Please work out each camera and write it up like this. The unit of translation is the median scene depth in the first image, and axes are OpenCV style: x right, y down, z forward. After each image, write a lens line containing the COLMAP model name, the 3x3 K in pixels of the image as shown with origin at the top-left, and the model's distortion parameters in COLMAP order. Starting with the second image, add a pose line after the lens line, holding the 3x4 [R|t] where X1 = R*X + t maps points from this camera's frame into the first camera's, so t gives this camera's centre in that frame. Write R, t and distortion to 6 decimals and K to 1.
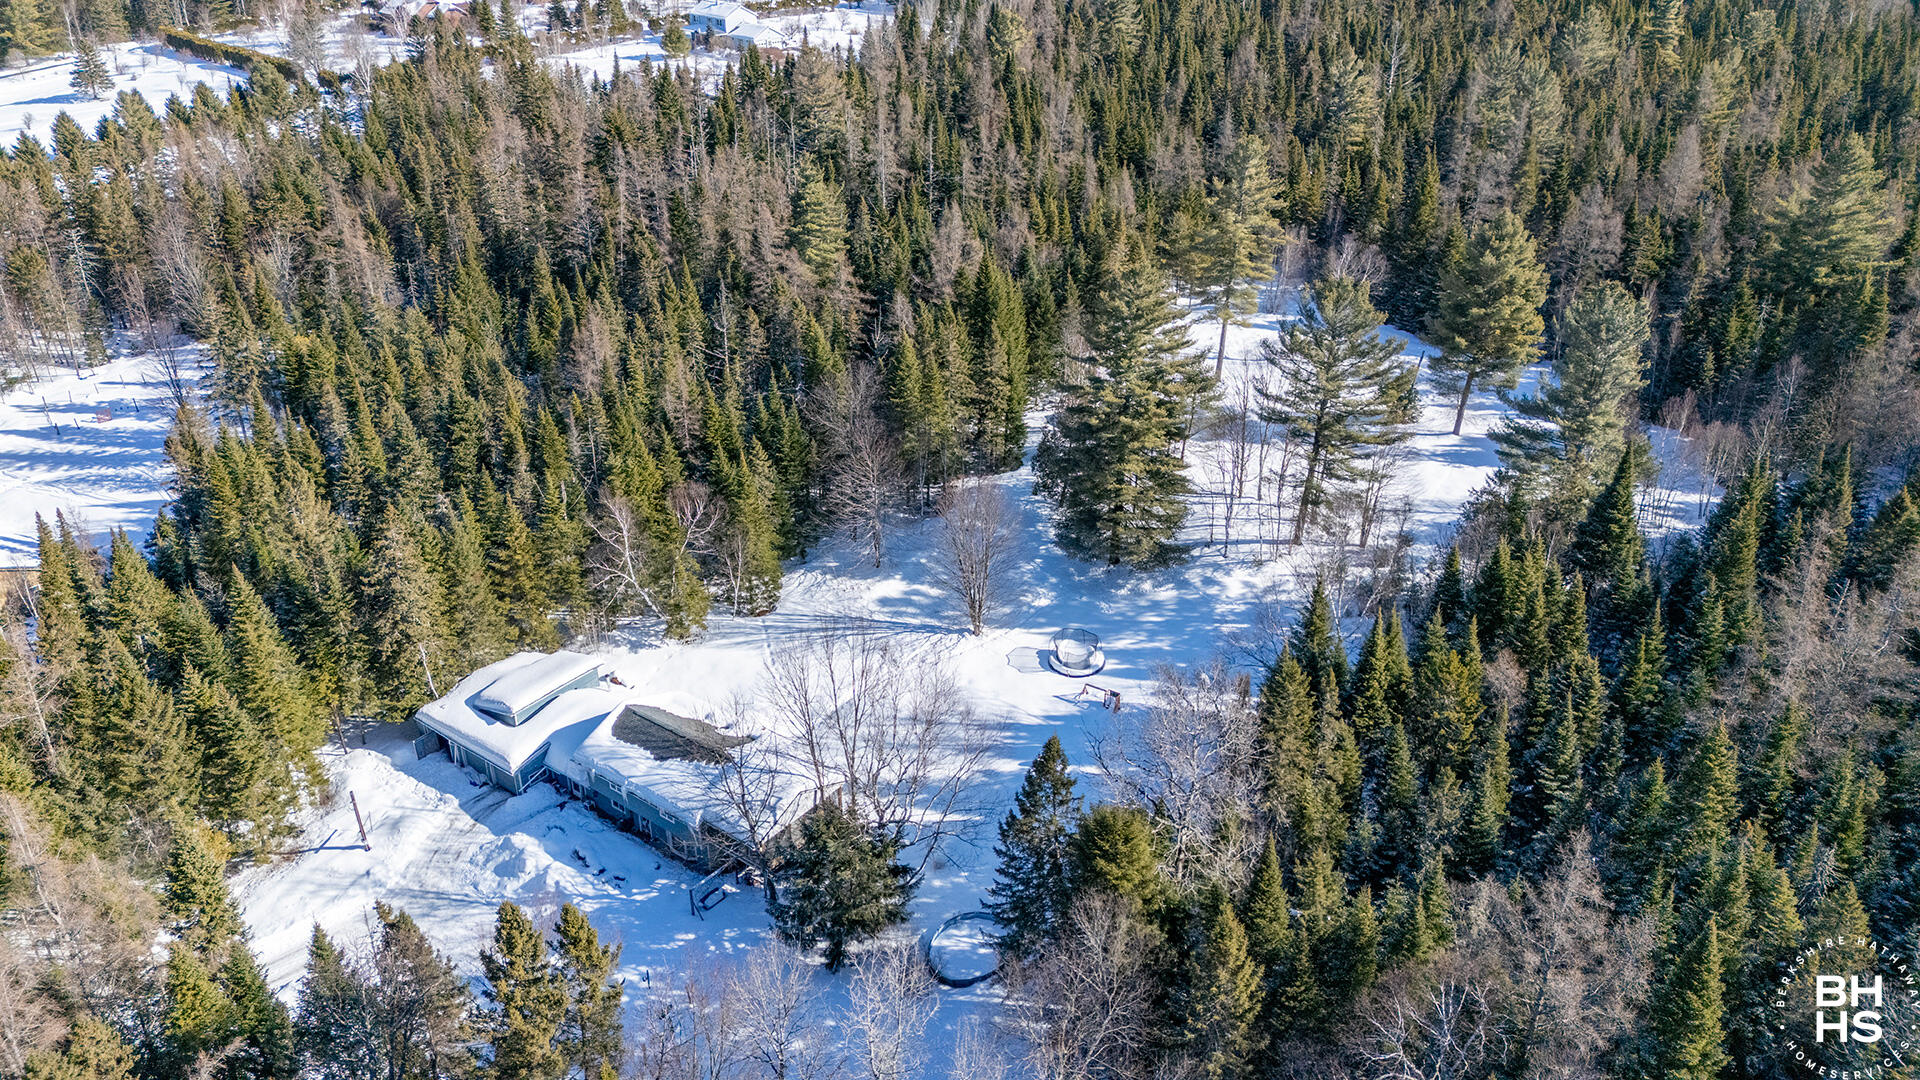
lens RADIAL K [[1397.9, 0, 960.0], [0, 1397.9, 540.0], [0, 0, 1]] dist [0.118923, -0.126441]
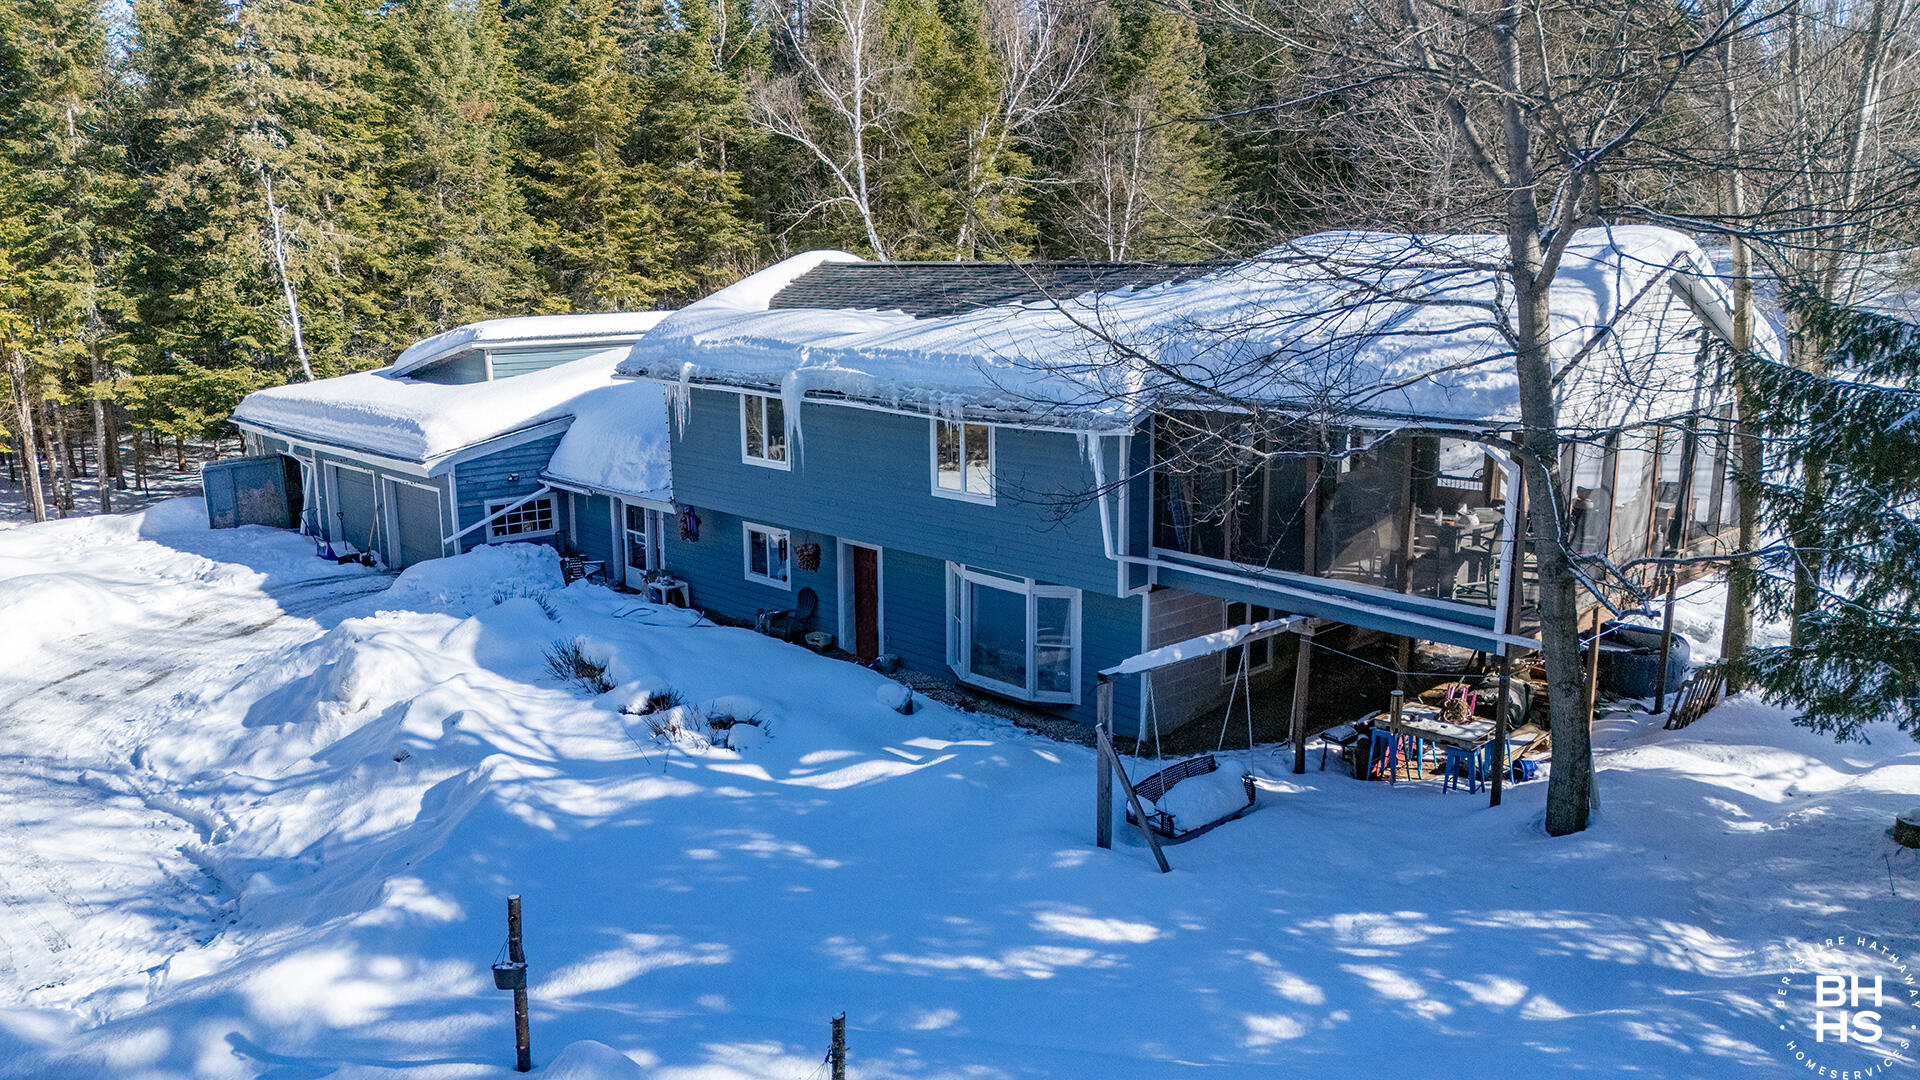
lens RADIAL K [[1397.9, 0, 960.0], [0, 1397.9, 540.0], [0, 0, 1]] dist [0.118923, -0.126441]
pose [[0.989854, 0.021434, -0.140461, -0.125907], [-0.061466, 0.955867, -0.287300, 0.190448], [0.128104, 0.293018, 0.947486, 0.558455]]
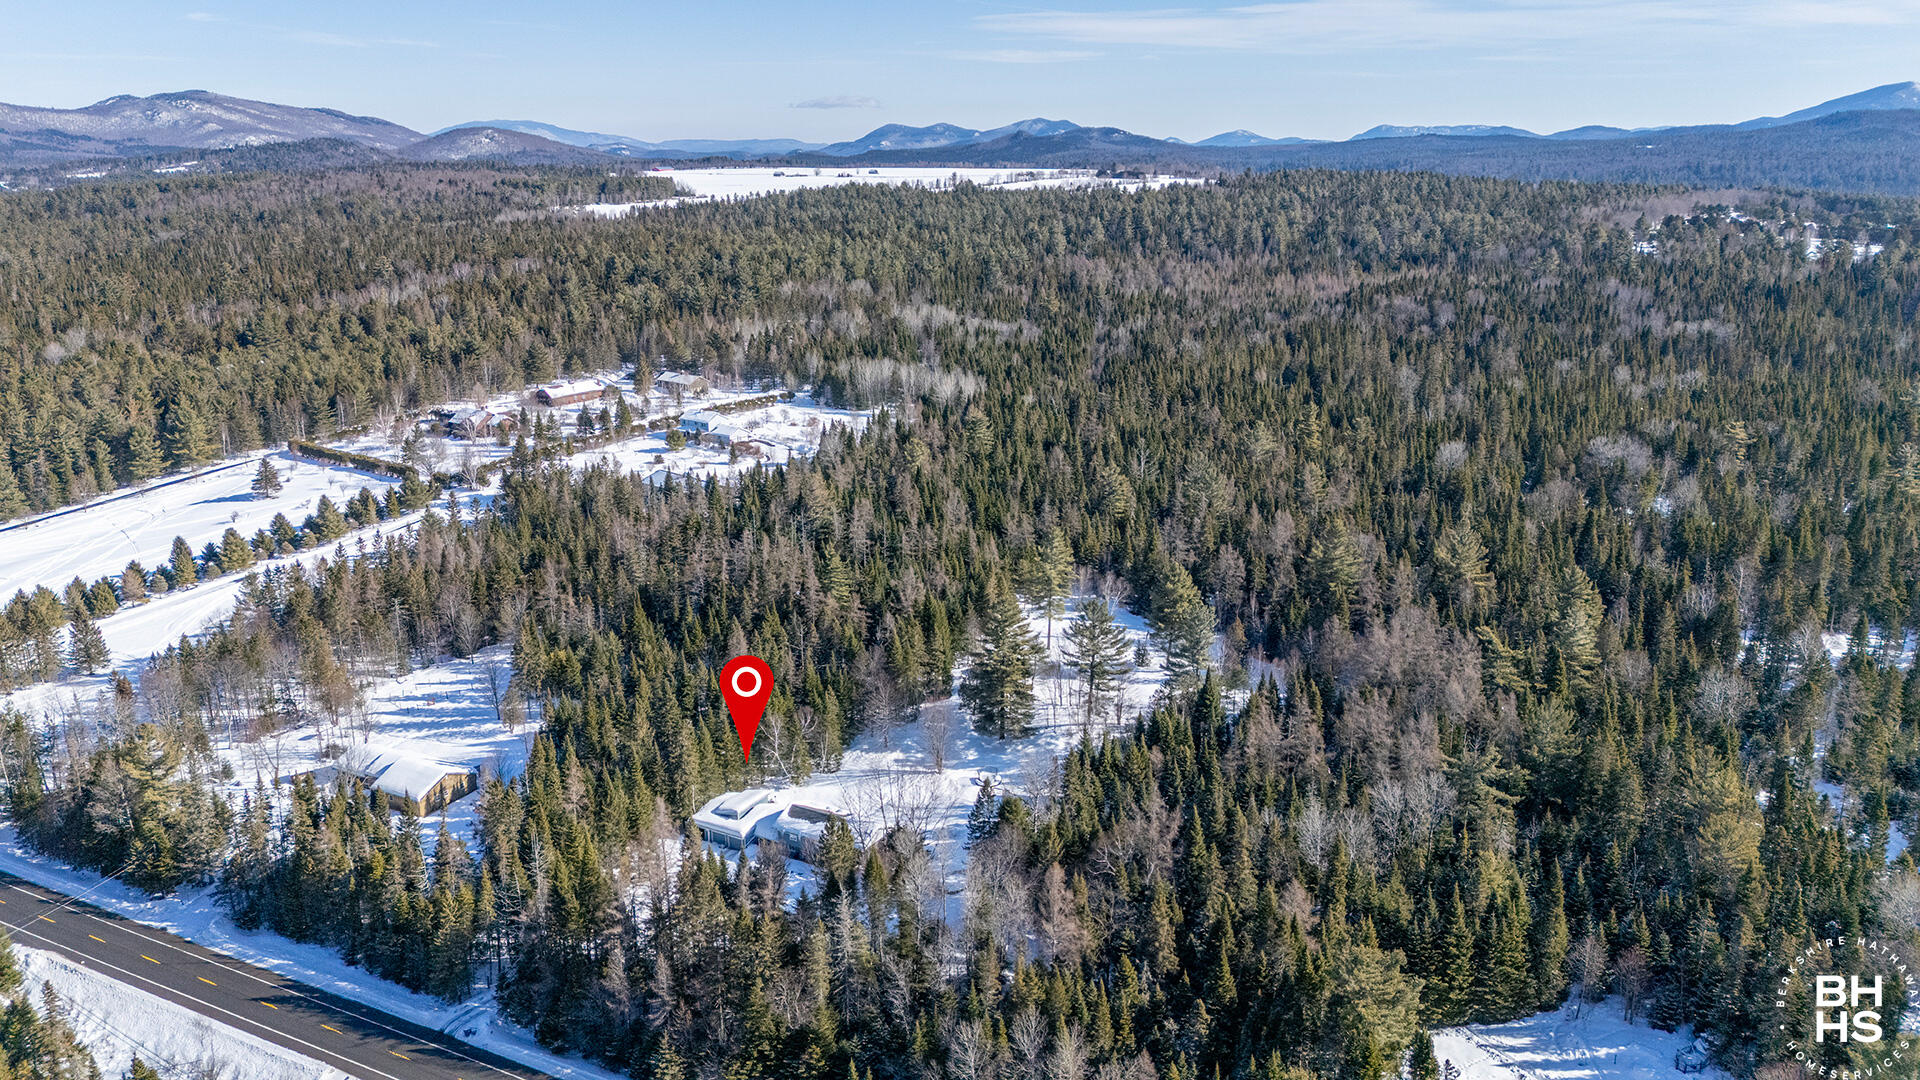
lens RADIAL K [[1397.9, 0, 960.0], [0, 1397.9, 540.0], [0, 0, 1]] dist [0.118923, -0.126441]
pose [[0.994327, -0.039317, 0.098830, -0.132903], [0.058276, 0.978675, -0.196974, 0.122987], [-0.088978, 0.201616, 0.975415, -0.982512]]
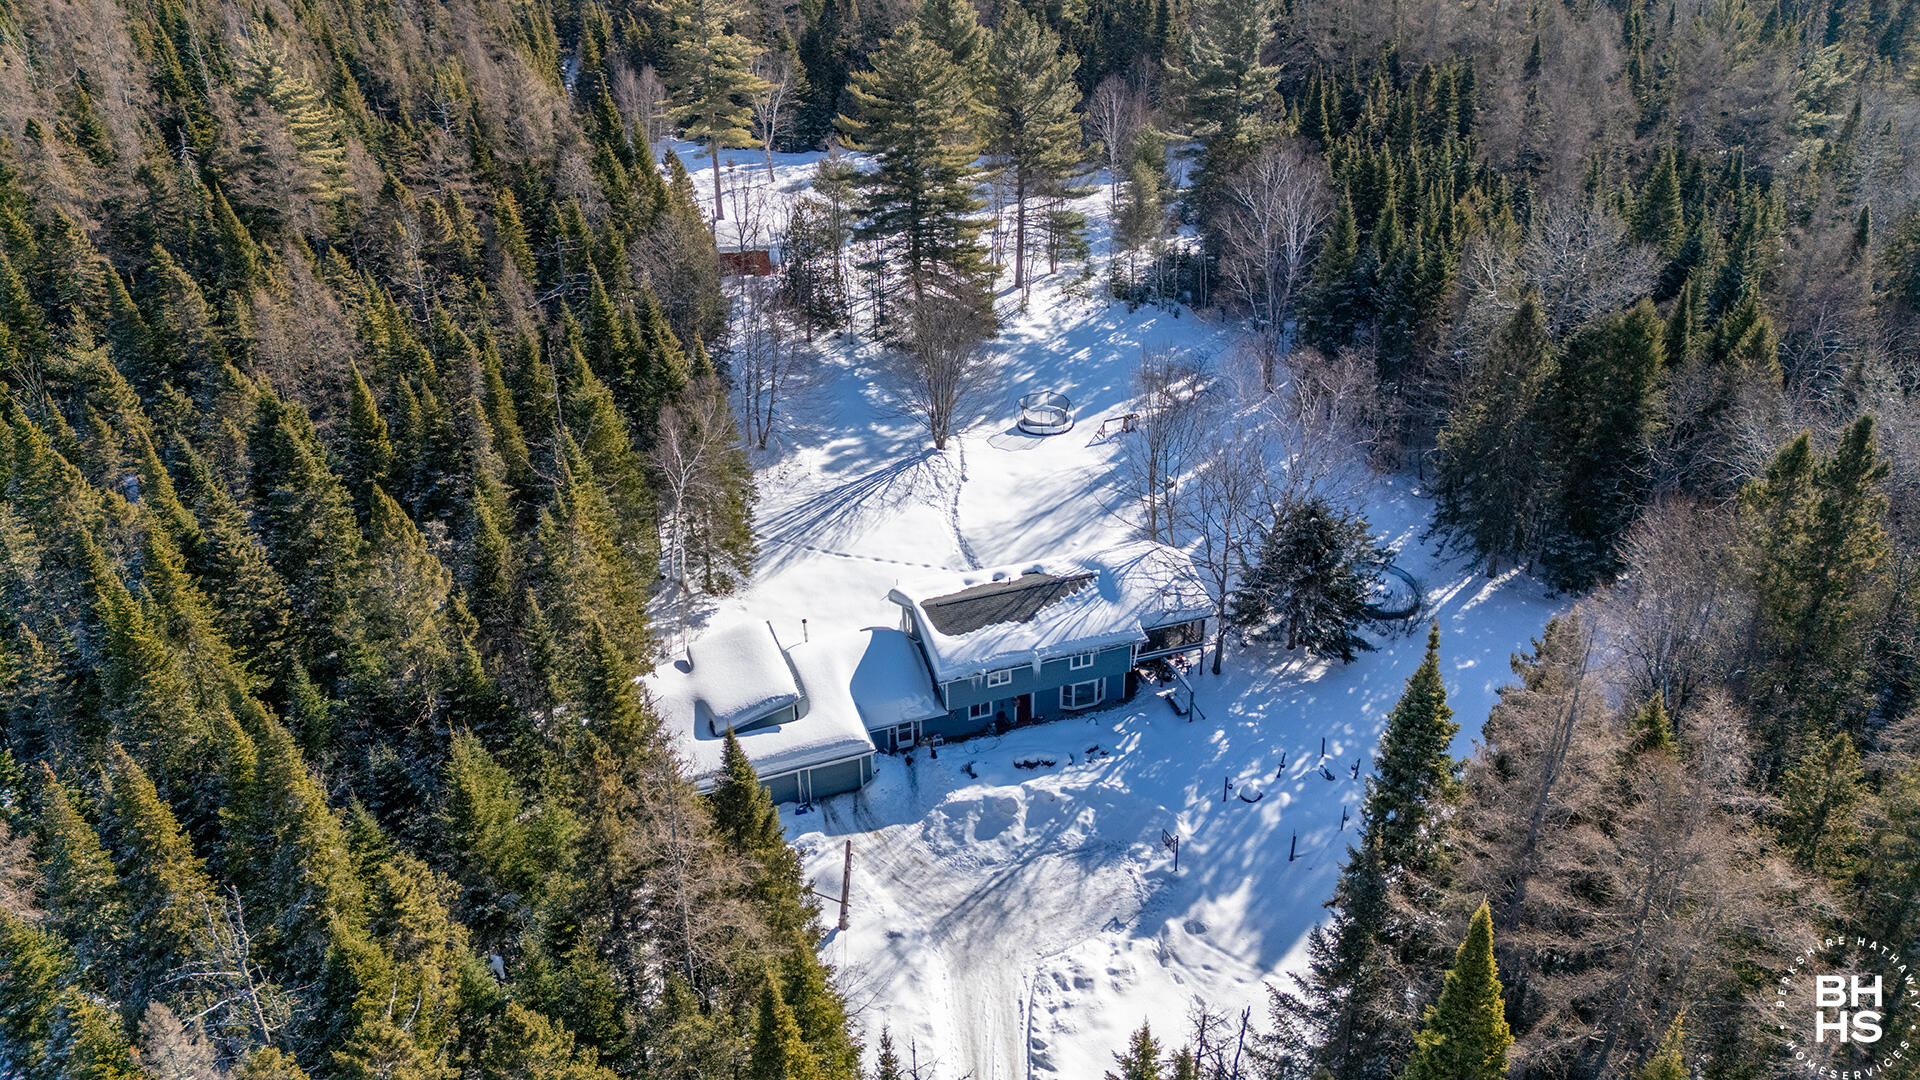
lens RADIAL K [[1397.9, 0, 960.0], [0, 1397.9, 540.0], [0, 0, 1]] dist [0.118923, -0.126441]
pose [[0.556916, -0.403263, 0.726101, -0.582570], [0.409271, 0.893959, 0.182579, -0.036300], [-0.722732, 0.195491, 0.662904, 0.343703]]
